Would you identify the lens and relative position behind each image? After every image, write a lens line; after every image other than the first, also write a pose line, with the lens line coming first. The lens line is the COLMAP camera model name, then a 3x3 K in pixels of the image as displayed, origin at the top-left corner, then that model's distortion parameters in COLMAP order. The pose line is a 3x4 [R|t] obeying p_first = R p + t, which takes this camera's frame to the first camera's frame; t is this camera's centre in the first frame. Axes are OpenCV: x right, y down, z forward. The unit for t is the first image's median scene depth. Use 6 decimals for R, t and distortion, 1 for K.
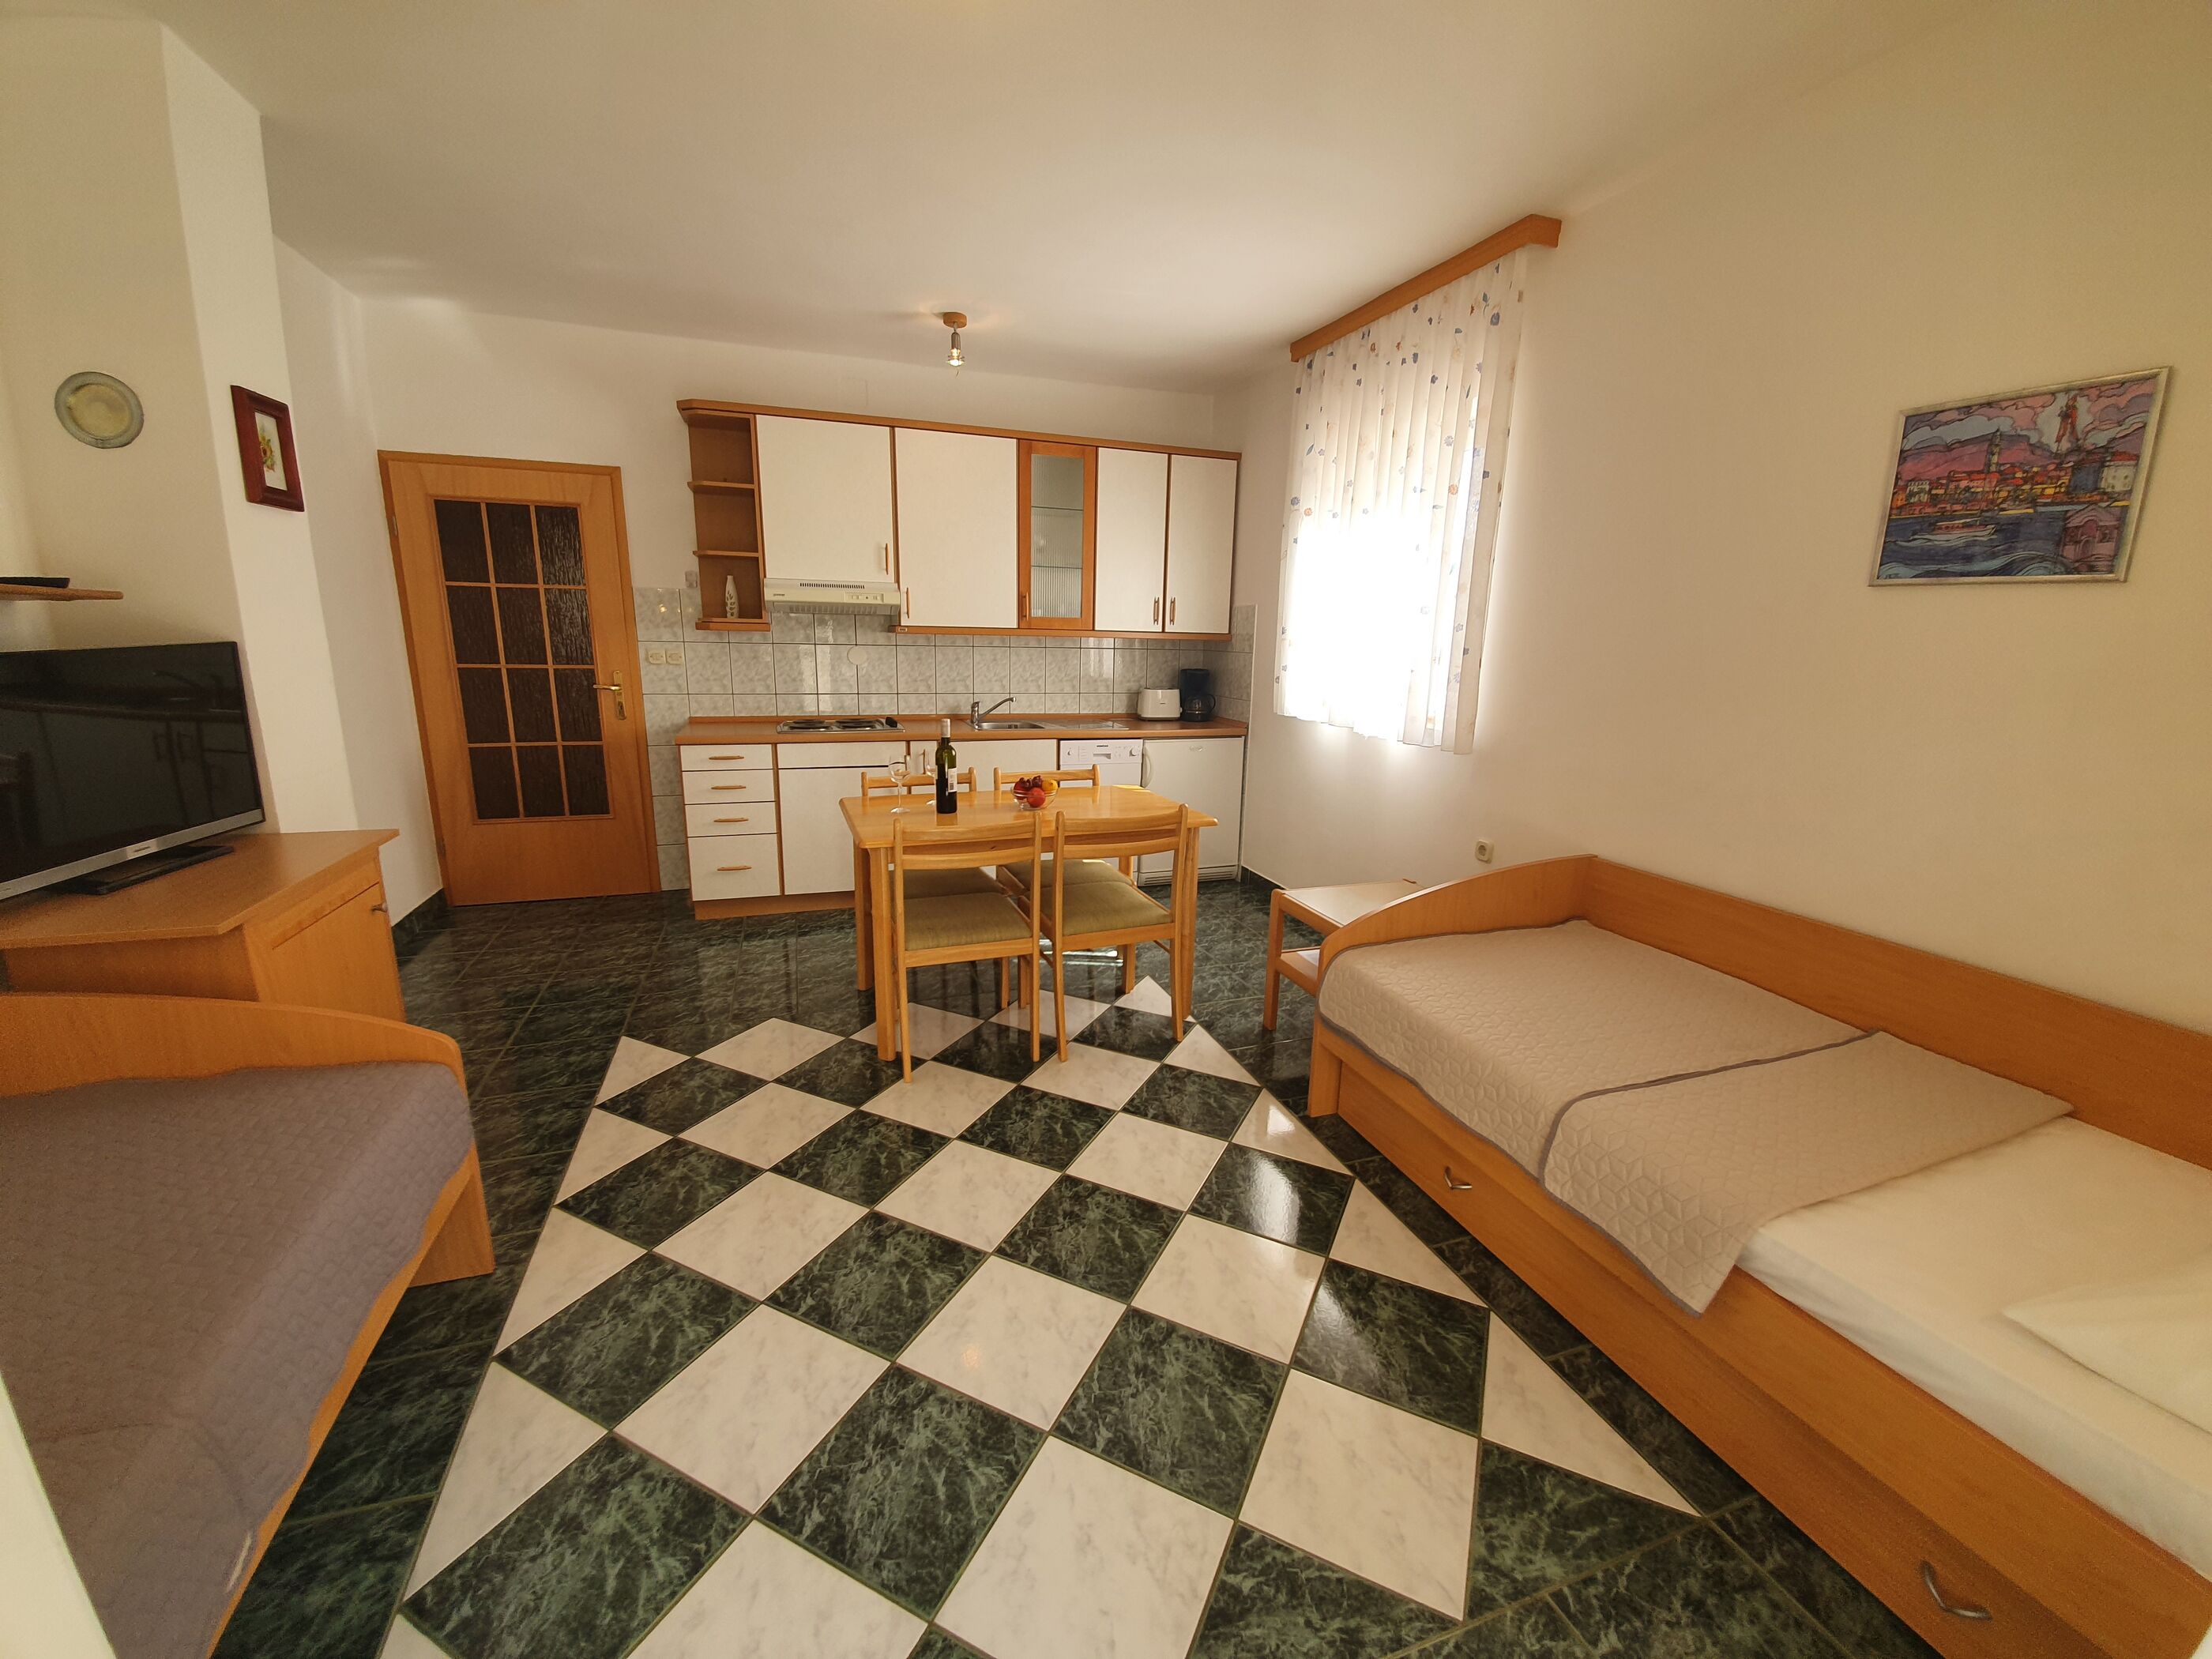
lens RADIAL K [[874.6, 0, 1113.7], [0, 874.6, 841.4], [0, 0, 1]] dist [0.001695, -0.011153]
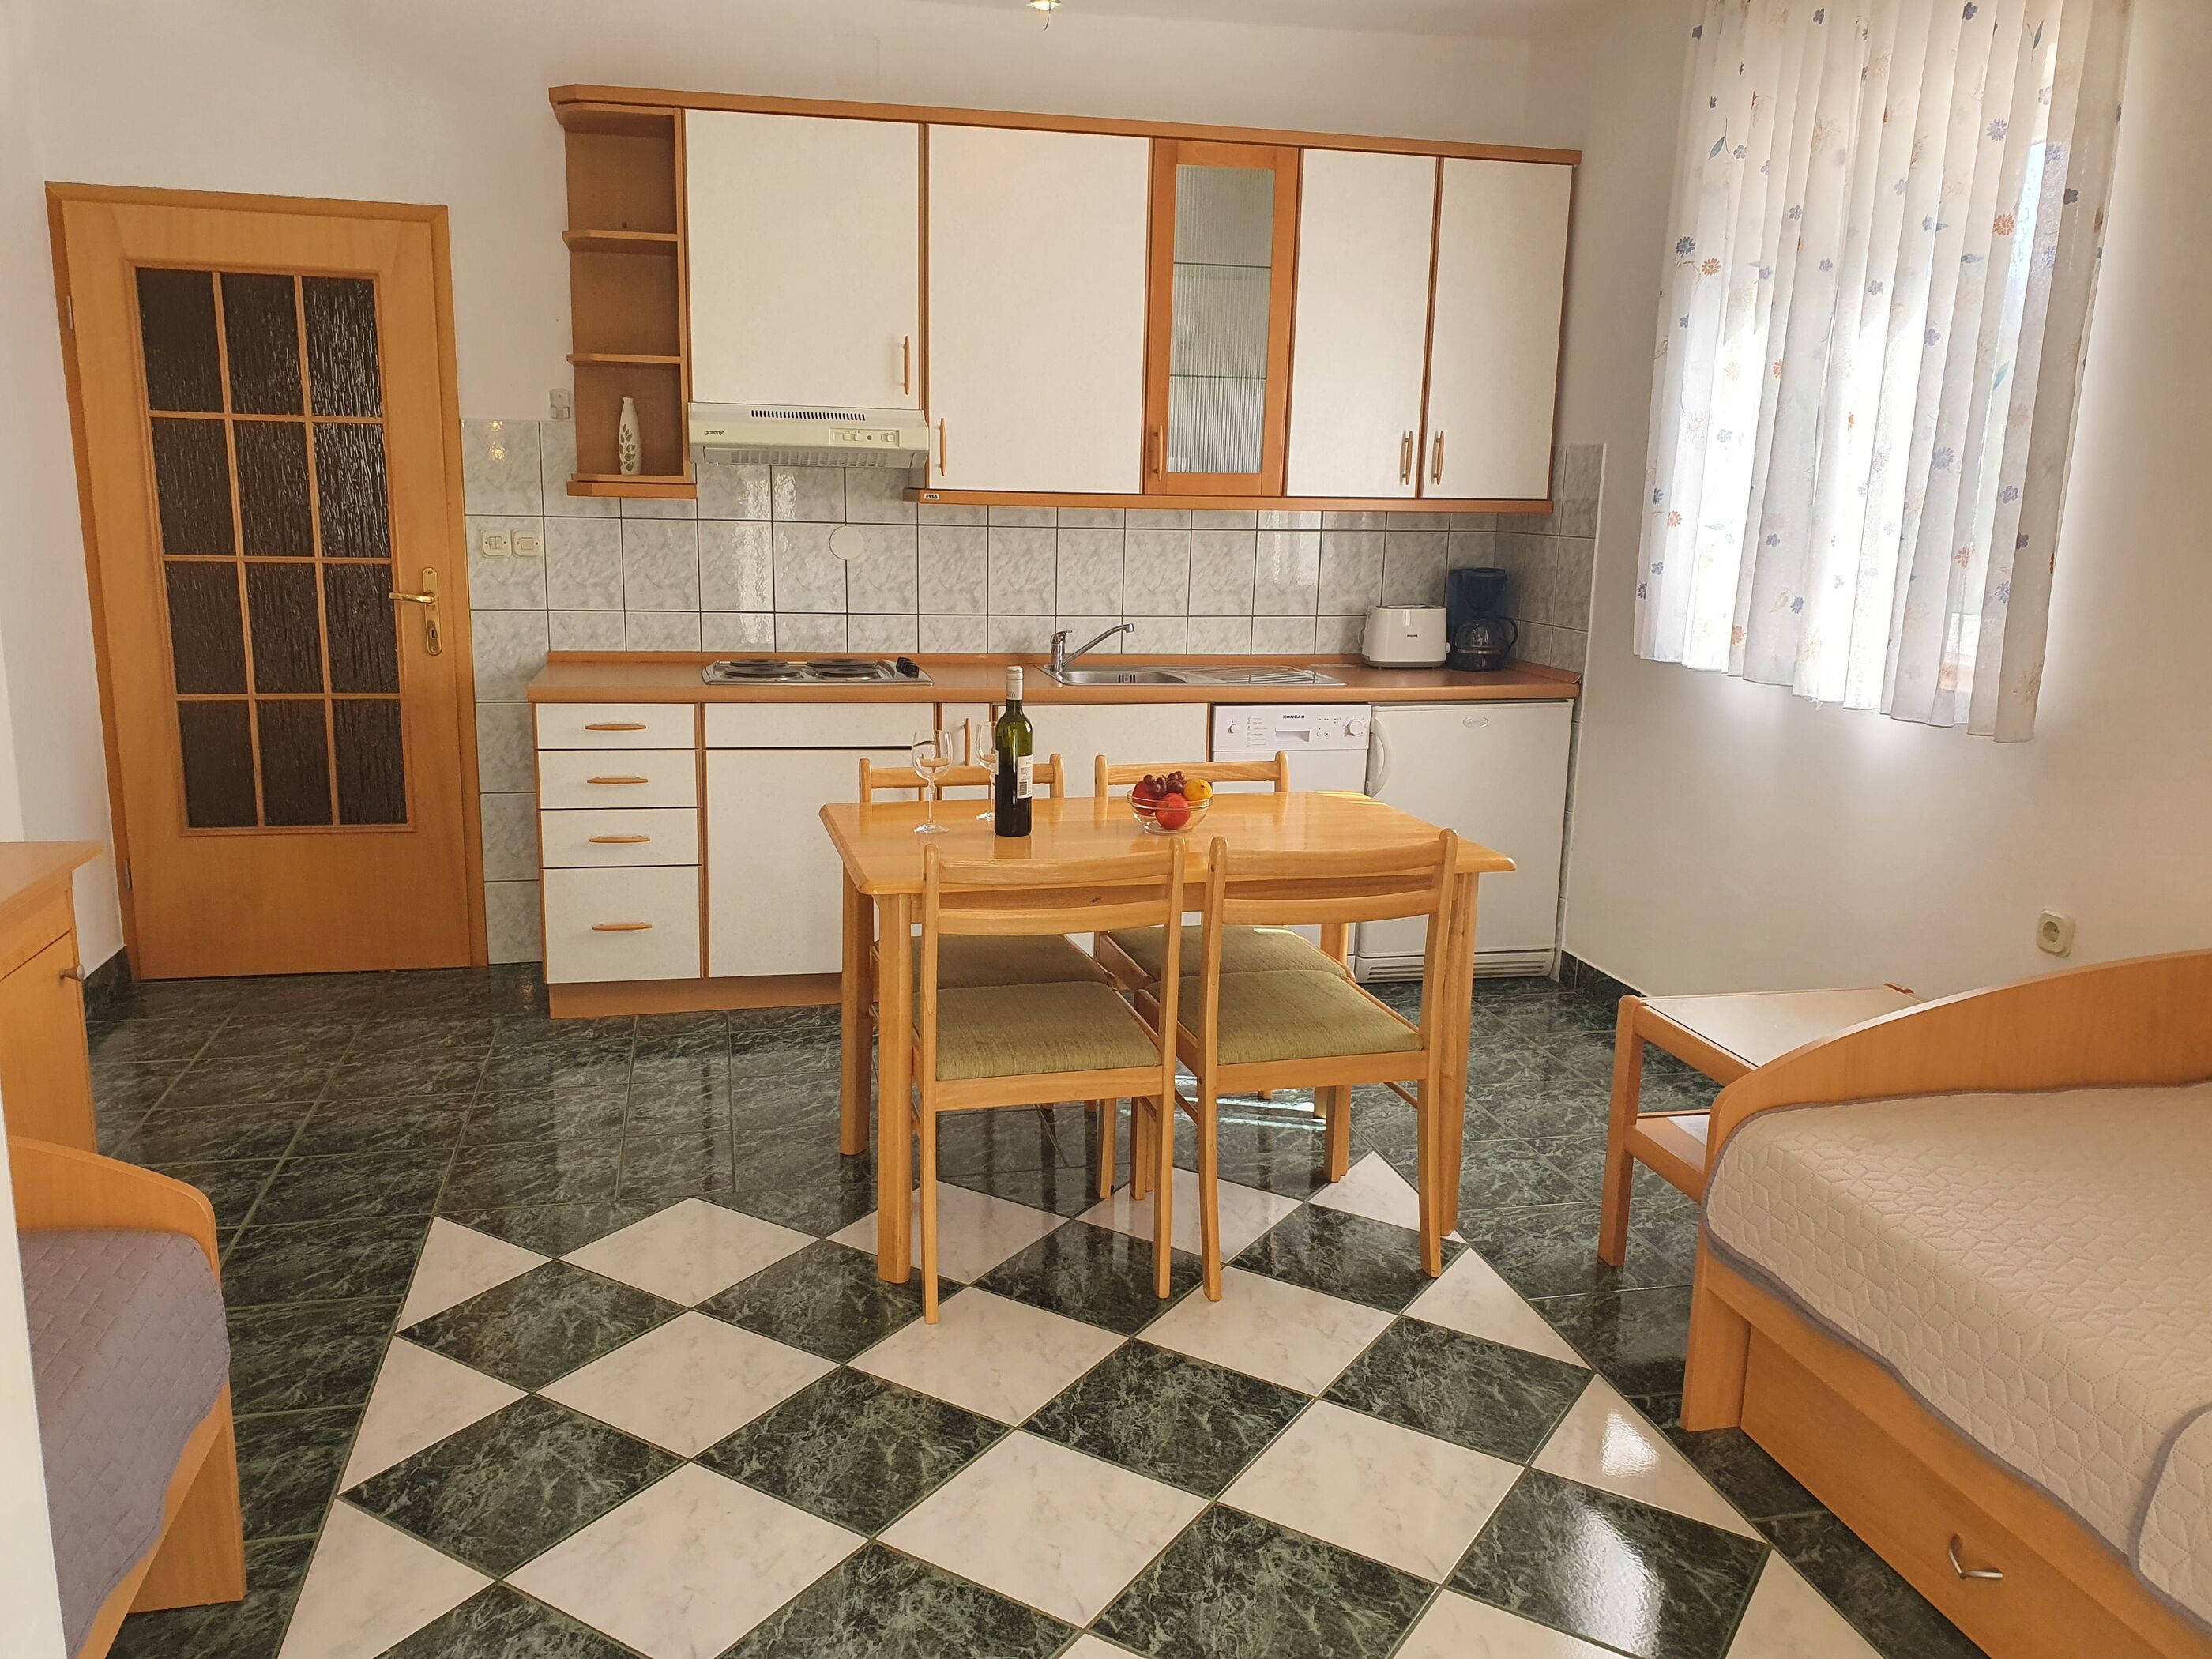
lens RADIAL K [[1720.9, 0, 1102.2], [0, 1720.9, 871.1], [0, 0, 1]] dist [0.009375, -0.001821]
pose [[0.992794, 0.024305, -0.117344, -0.008506], [-0.025978, 0.999581, -0.012746, 0.002320], [0.116985, 0.015703, 0.993010, -0.066285]]
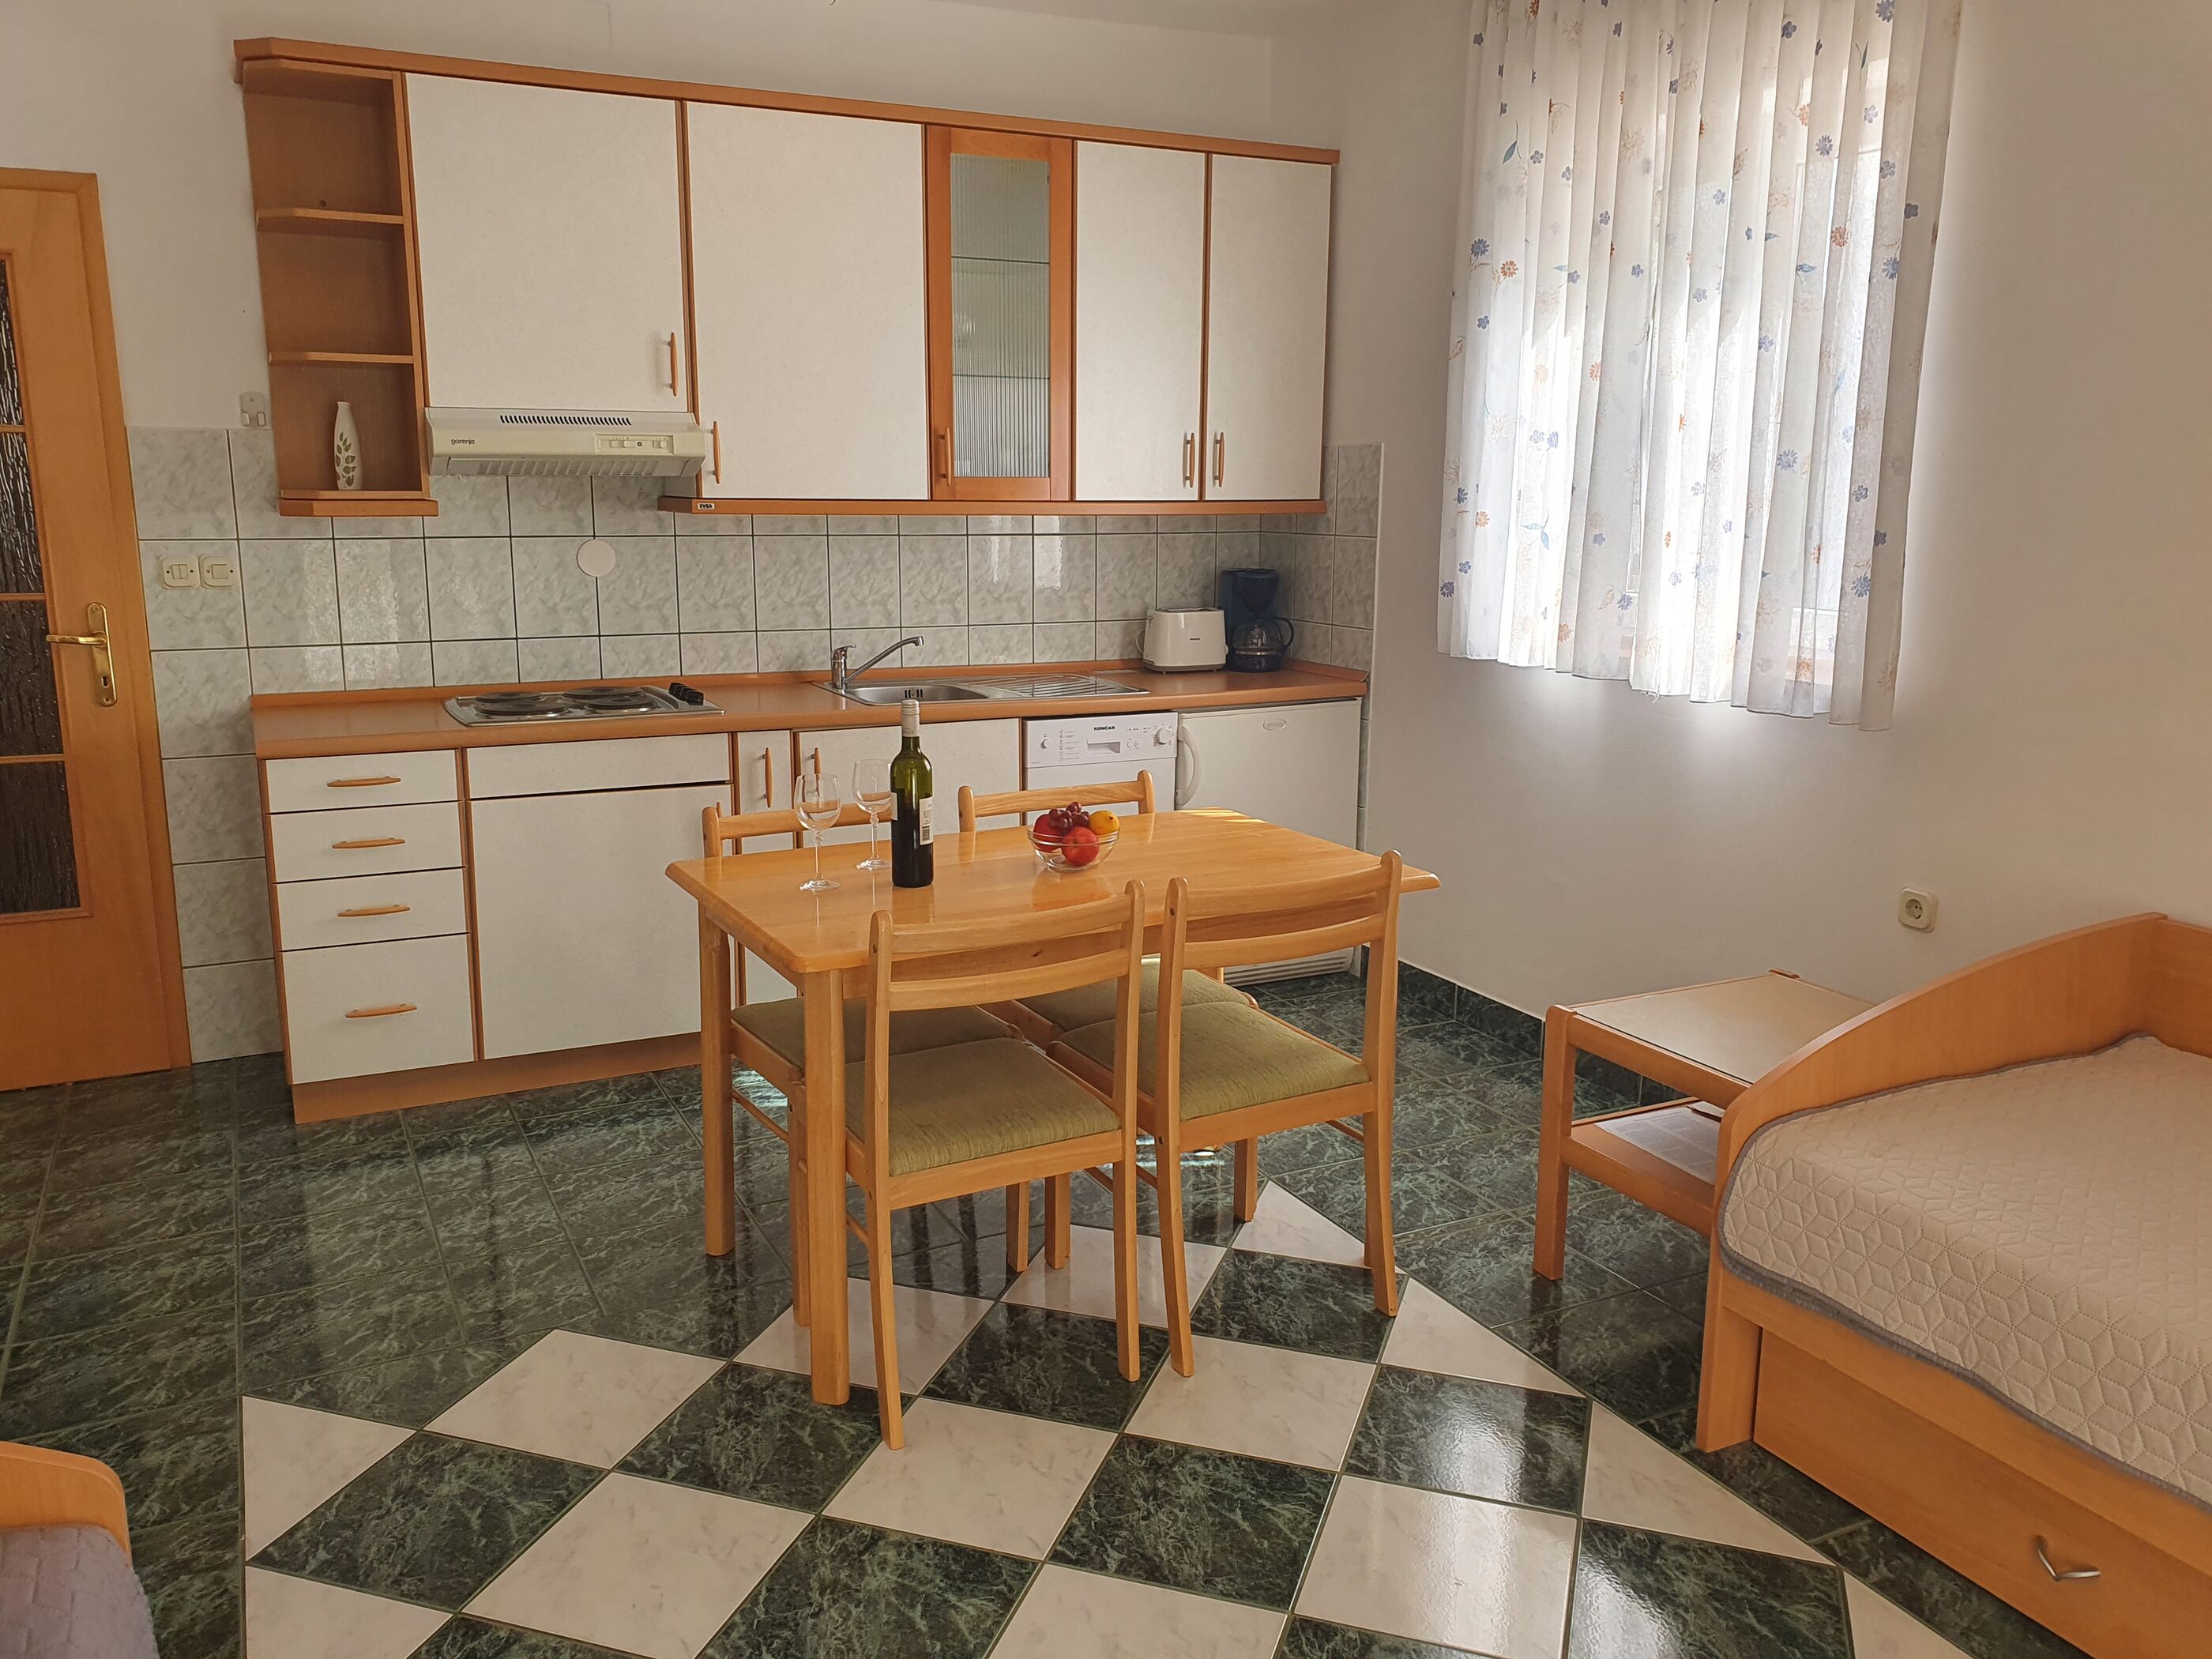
lens RADIAL K [[1720.9, 0, 1124.2], [0, 1720.9, 836.0], [0, 0, 1]] dist [0.009375, -0.001821]
pose [[0.992008, -0.041435, 0.119177, -0.204934], [0.044637, 0.998707, -0.024321, -0.034798], [-0.118016, 0.029446, 0.992575, 0.021414]]
